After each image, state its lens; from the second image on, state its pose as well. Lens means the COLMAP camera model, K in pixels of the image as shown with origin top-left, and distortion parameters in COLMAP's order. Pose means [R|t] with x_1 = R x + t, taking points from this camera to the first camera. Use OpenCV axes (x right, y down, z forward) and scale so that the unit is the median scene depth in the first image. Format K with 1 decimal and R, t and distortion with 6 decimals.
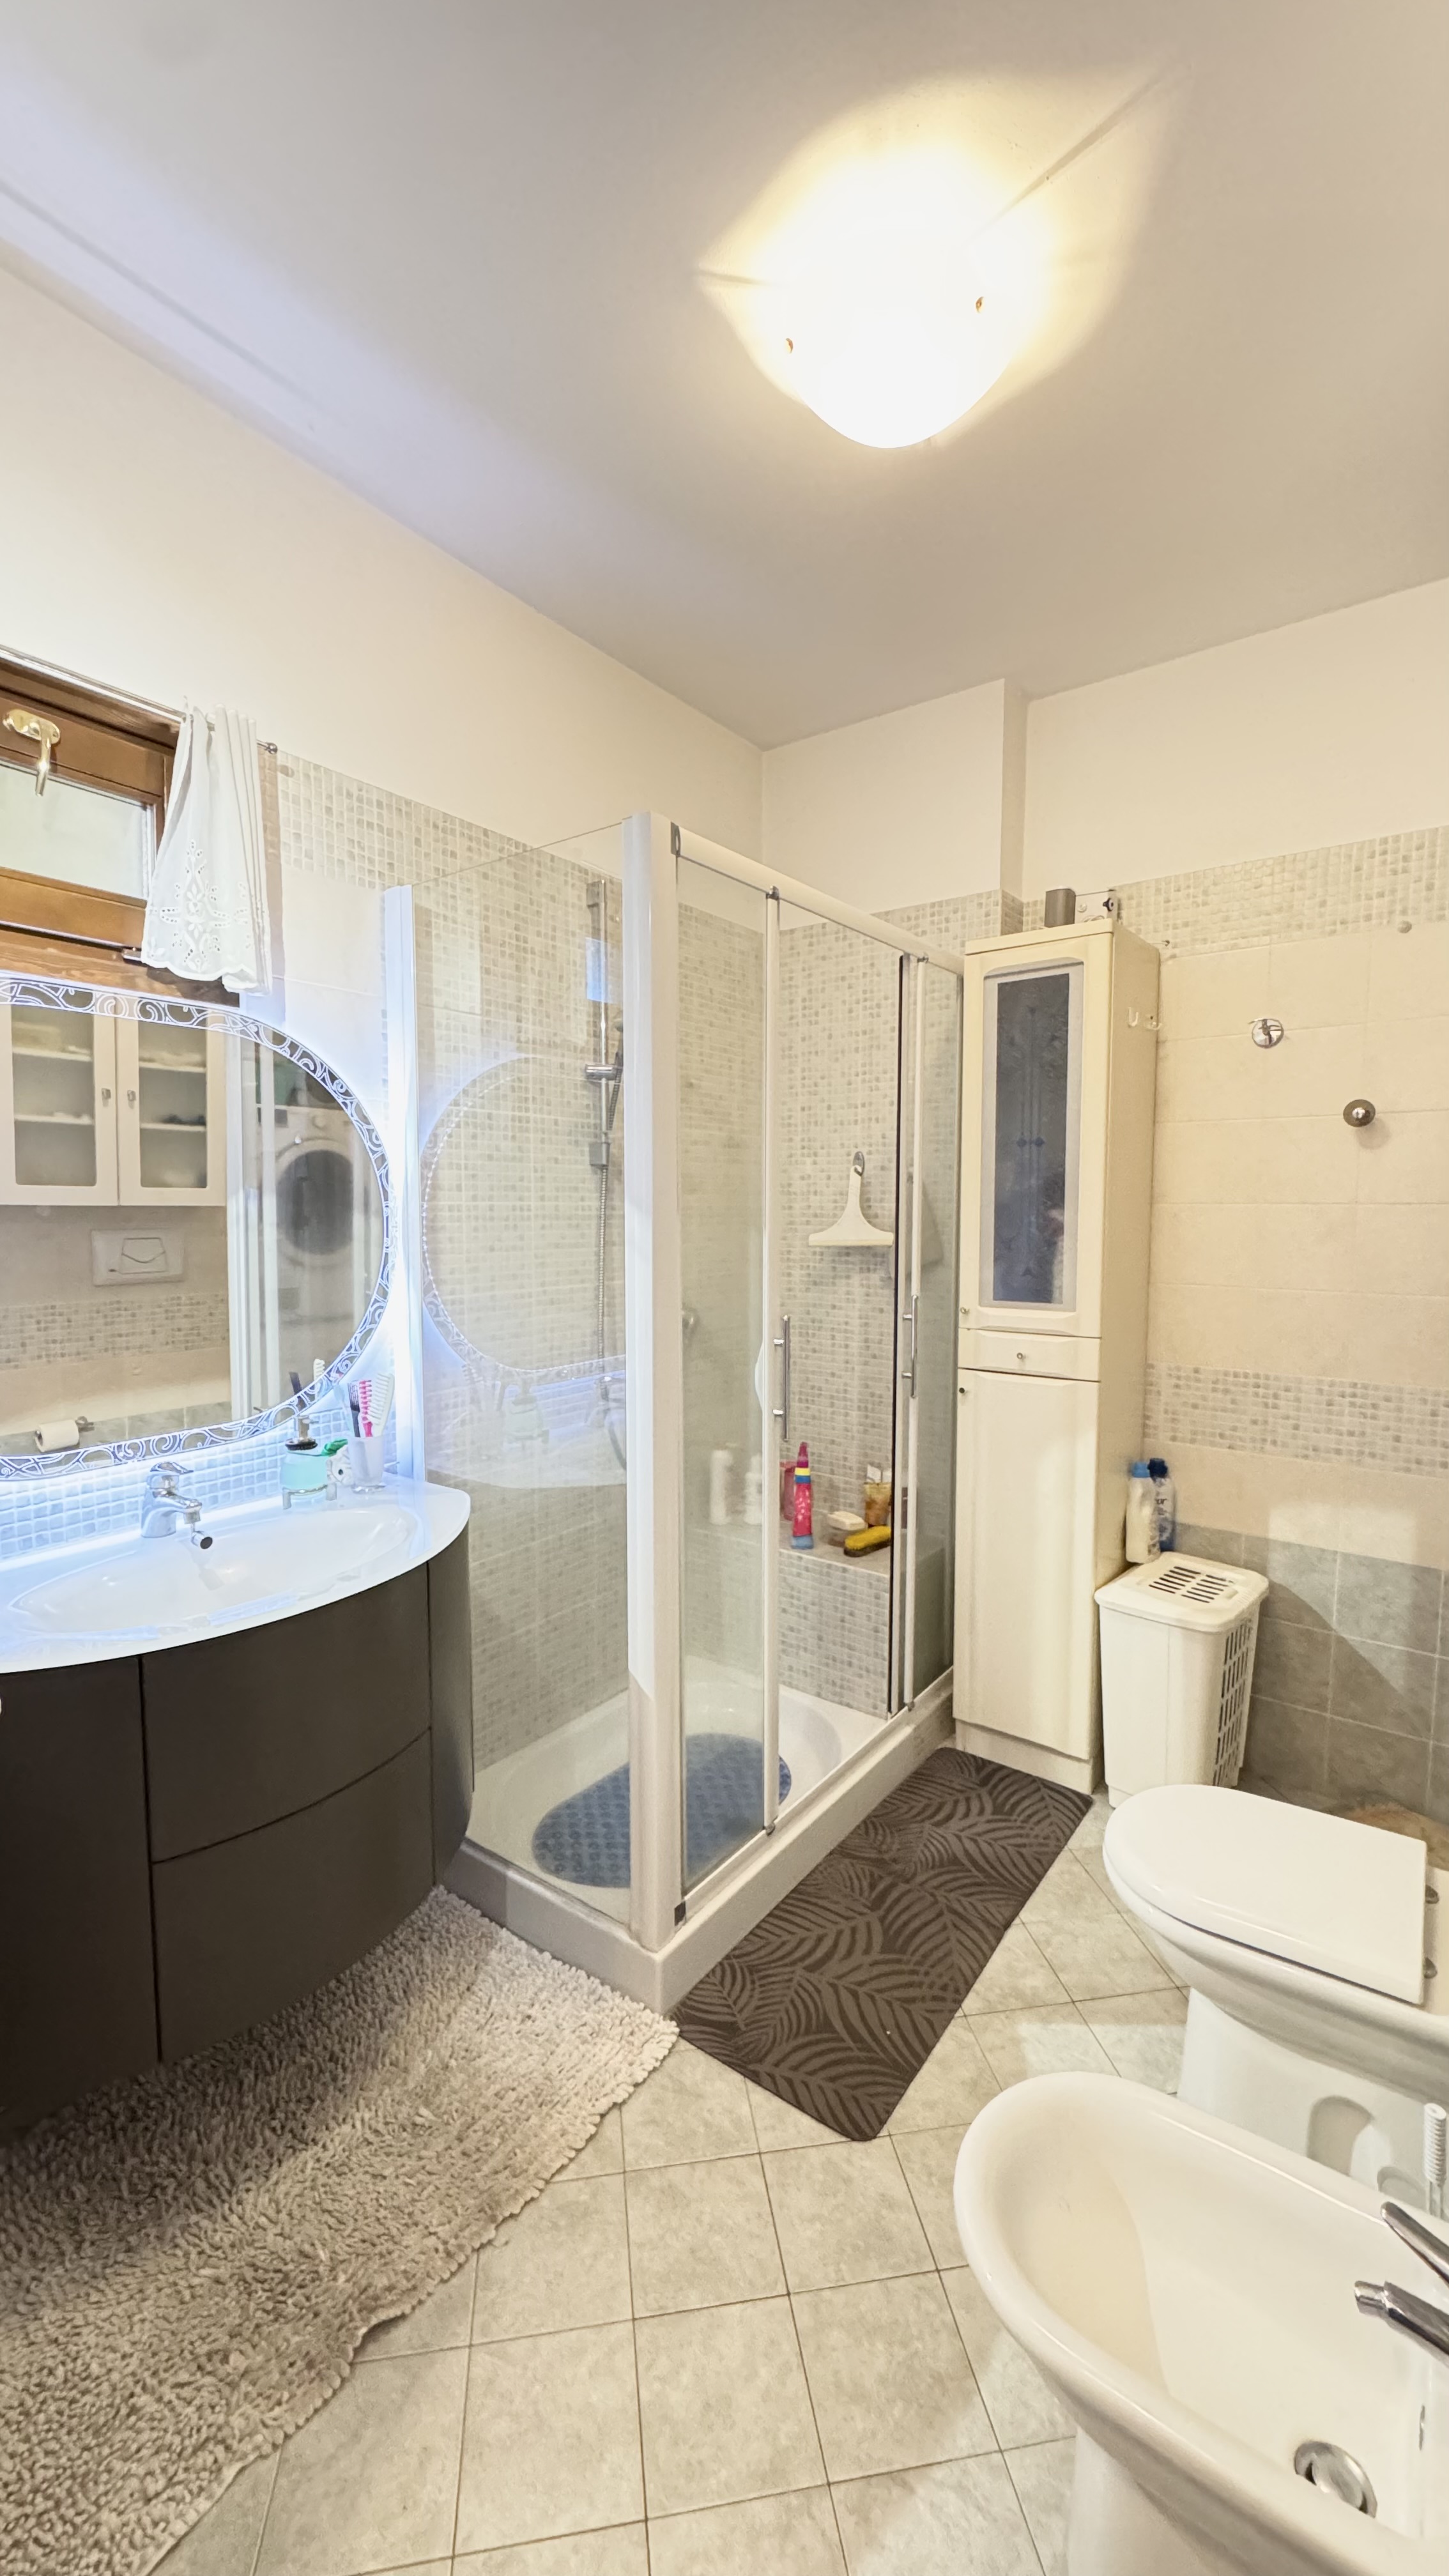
lens RADIAL K [[1042.1, 0, 717.4], [0, 1042.1, 1282.7], [0, 0, 1]] dist [0.000000, 0.000518]
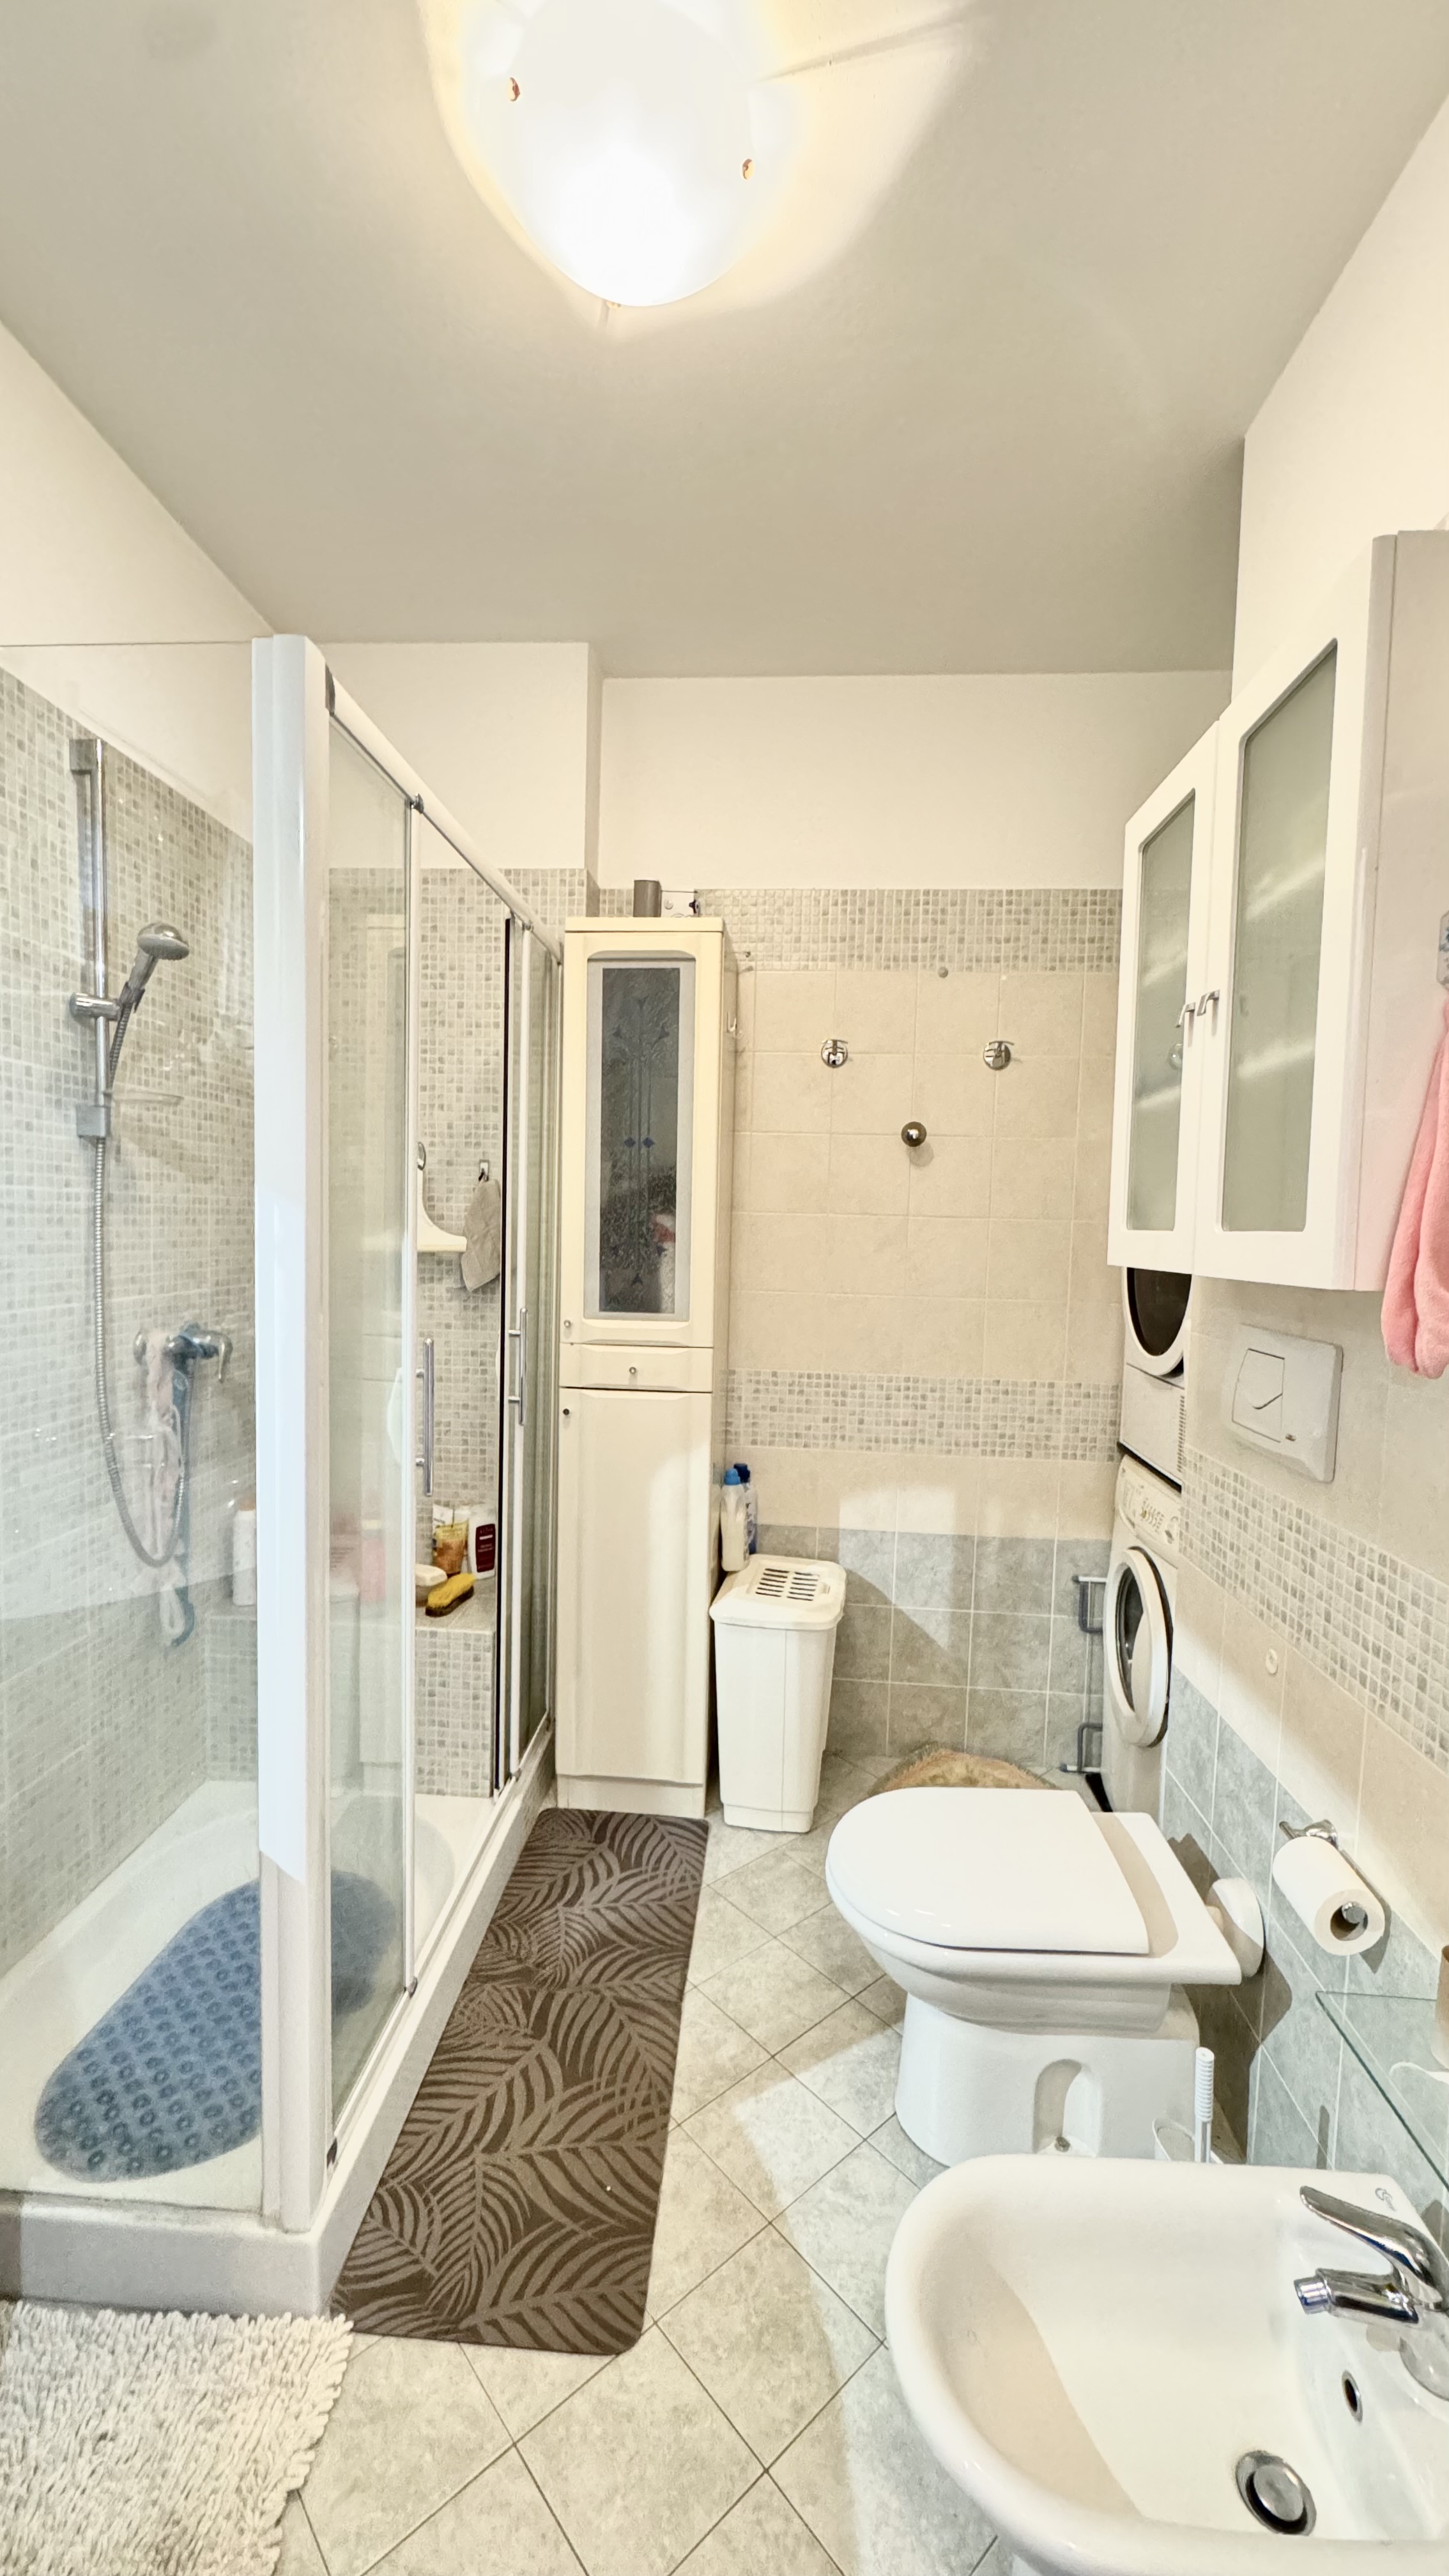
lens RADIAL K [[1042.1, 0, 729.2], [0, 1042.1, 1285.4], [0, 0, 1]] dist [0.000000, 0.000518]
pose [[0.838504, -0.012843, 0.544744, -0.148532], [0.014513, 0.999894, 0.001234, -0.005923], [-0.544702, 0.006872, 0.838601, 0.173476]]
